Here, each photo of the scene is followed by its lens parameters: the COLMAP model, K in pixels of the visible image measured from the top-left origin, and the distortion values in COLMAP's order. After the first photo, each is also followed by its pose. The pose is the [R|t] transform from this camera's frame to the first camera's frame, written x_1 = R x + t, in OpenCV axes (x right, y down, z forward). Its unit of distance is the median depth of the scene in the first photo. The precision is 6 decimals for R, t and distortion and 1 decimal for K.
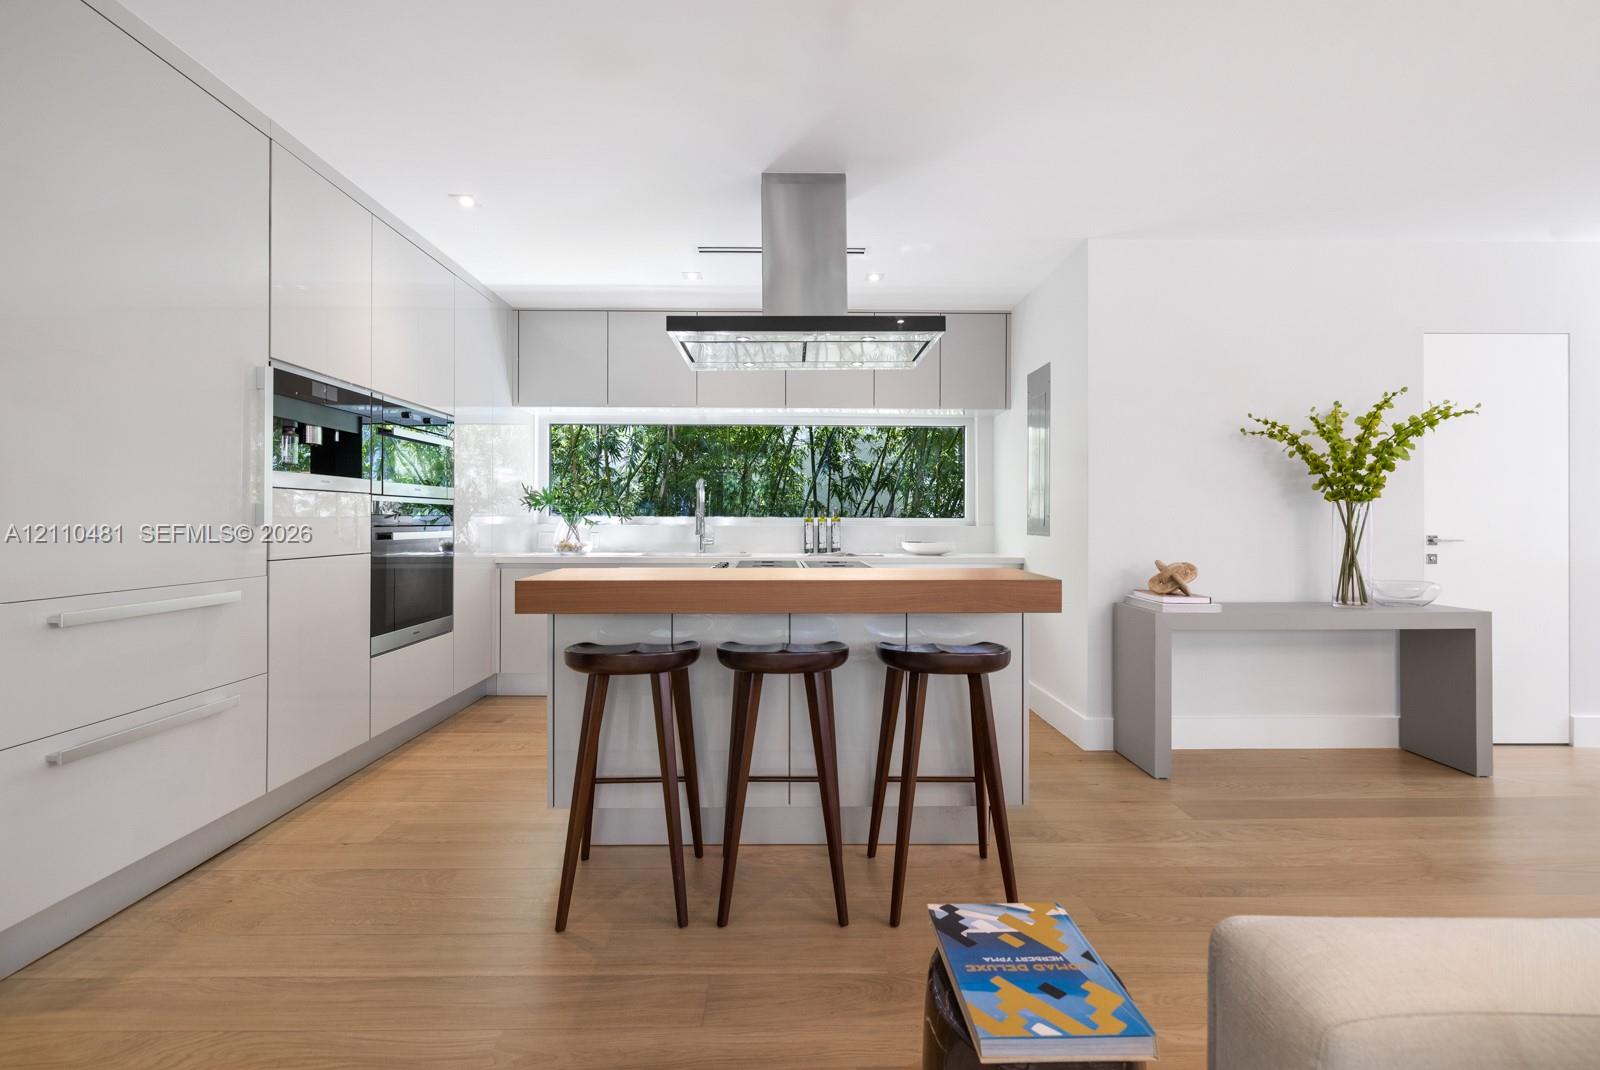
lens RADIAL K [[697.6, 0, 790.7], [0, 697.6, 515.1], [0, 0, 1]] dist [0.001507, 0.000721]
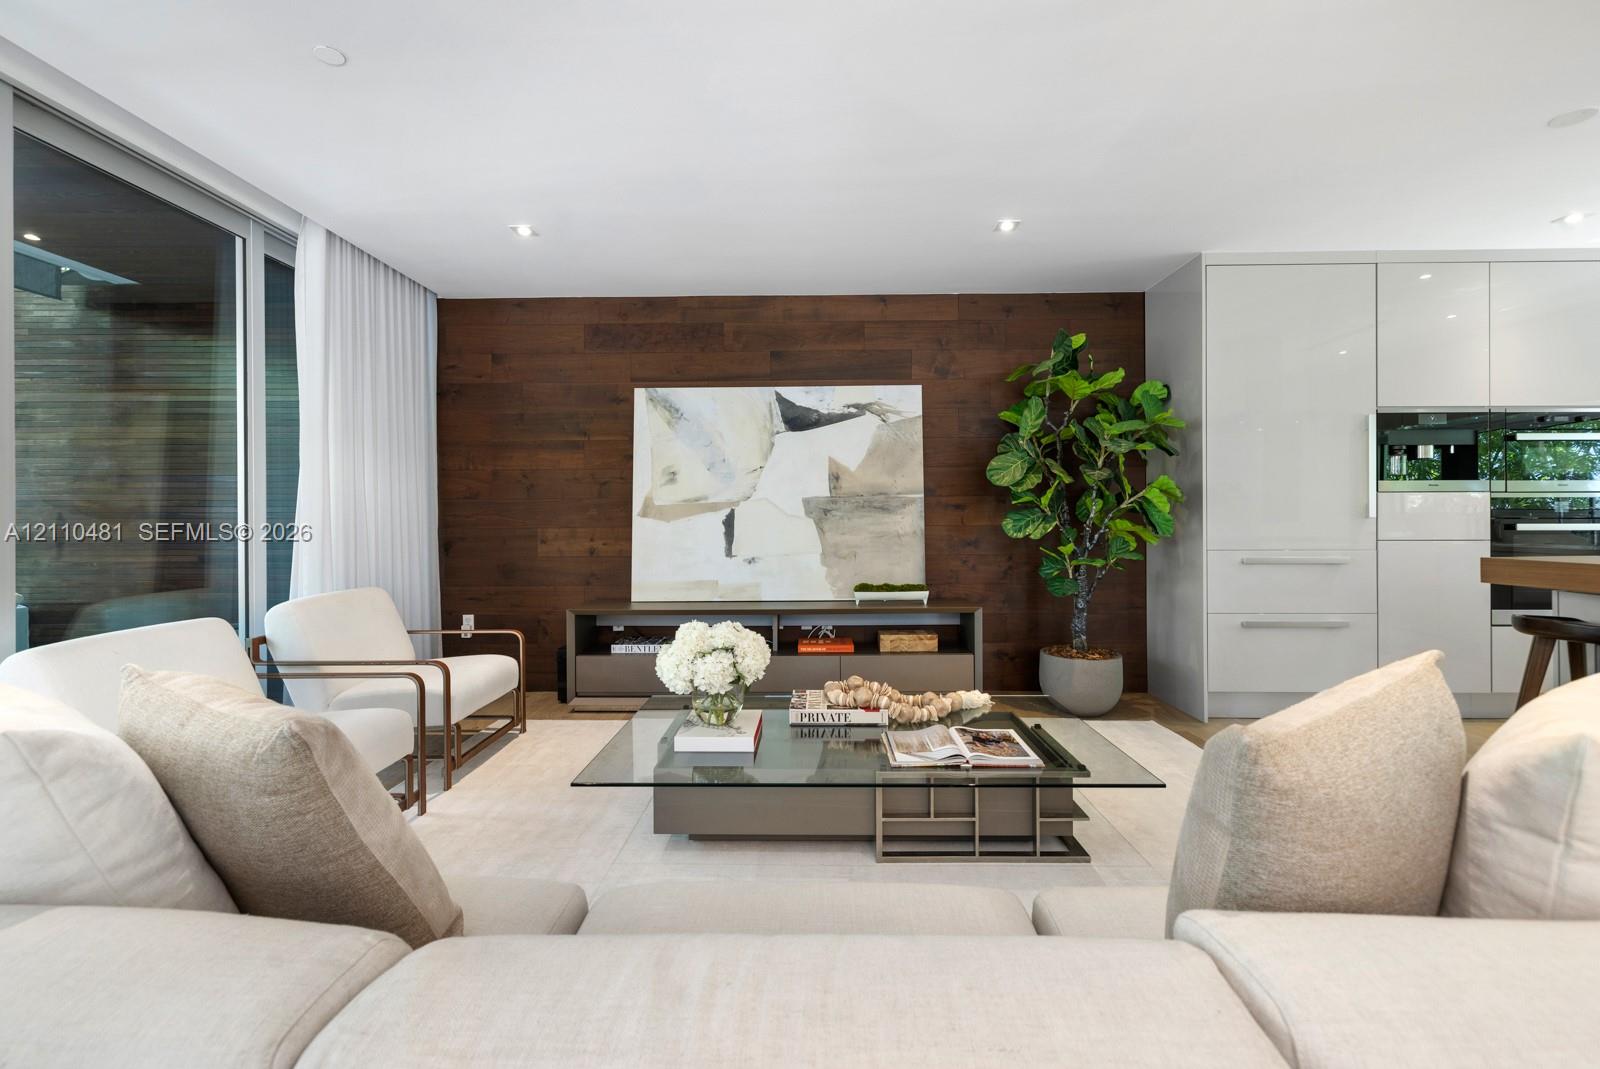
lens RADIAL K [[697.6, 0, 800.3], [0, 697.6, 520.6], [0, 0, 1]] dist [0.001507, 0.000721]
pose [[-0.035306, 0.002613, -0.999373, 0.688299], [0.008122, 0.999964, 0.002328, 0.007376], [0.999344, -0.008035, -0.035326, -0.173807]]
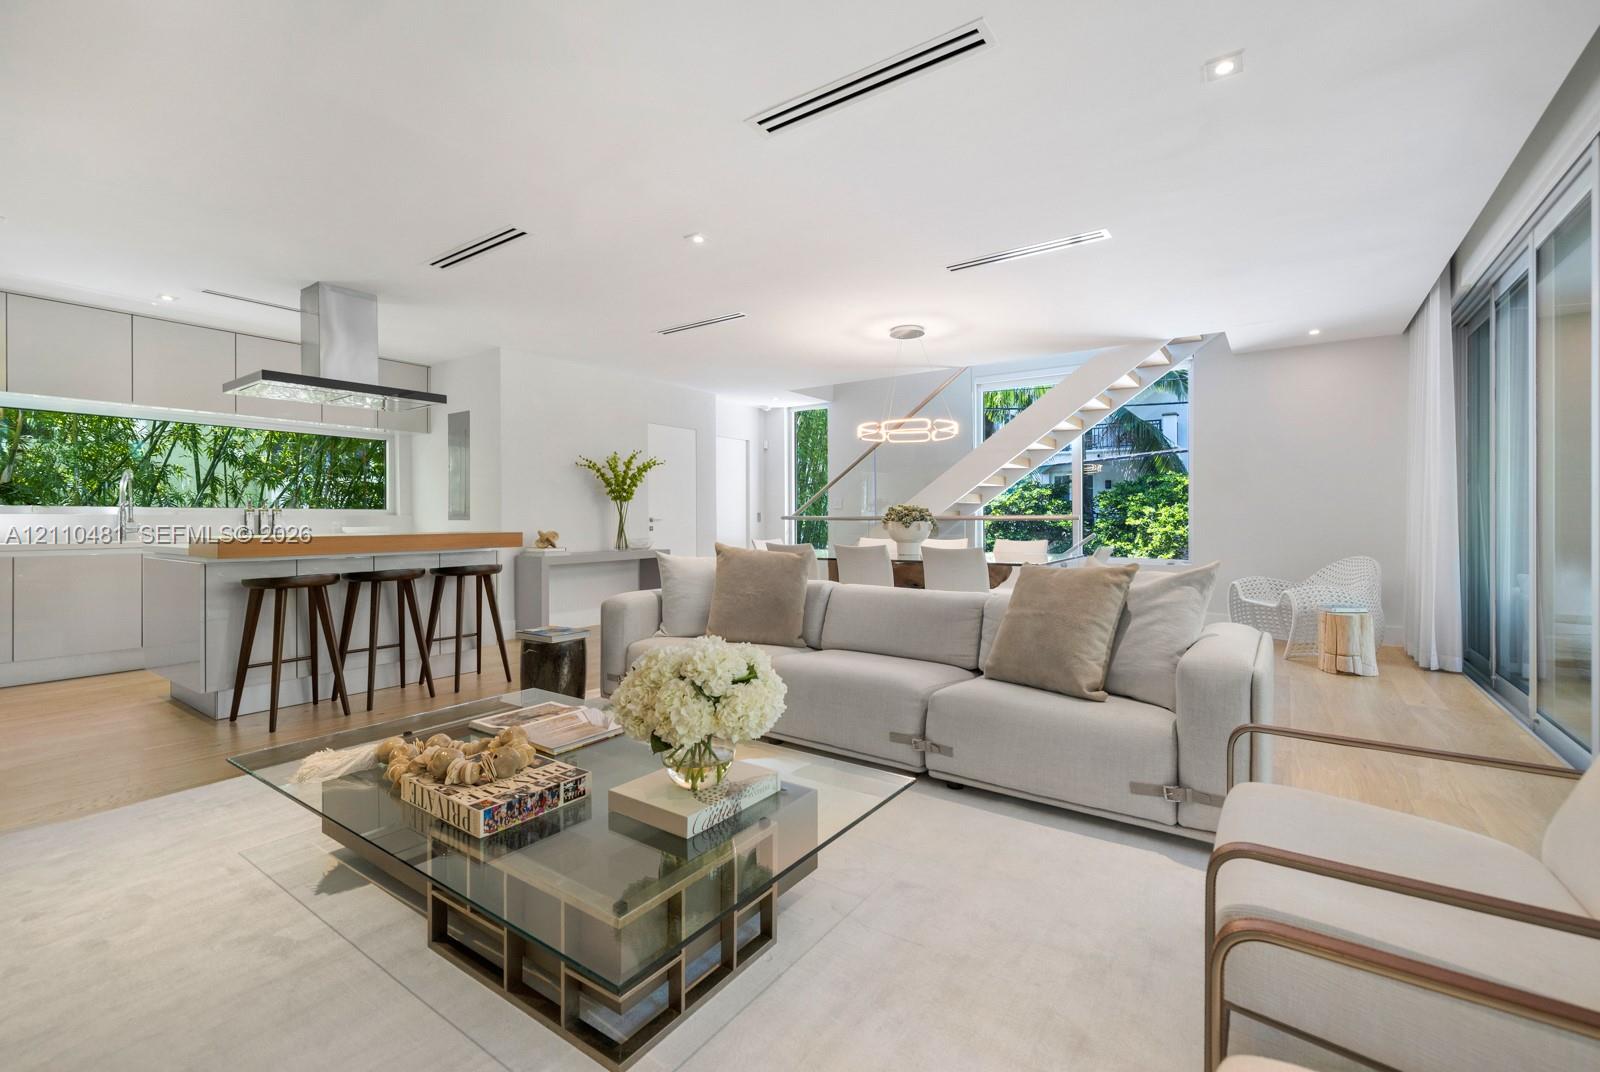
lens RADIAL K [[697.6, 0, 798.1], [0, 697.6, 528.5], [0, 0, 1]] dist [0.001507, 0.000721]
pose [[0.594891, -0.013545, 0.803692, -0.576060], [0.000842, 0.999868, 0.016229, 0.029842], [-0.803806, -0.008978, 0.594824, -0.684032]]
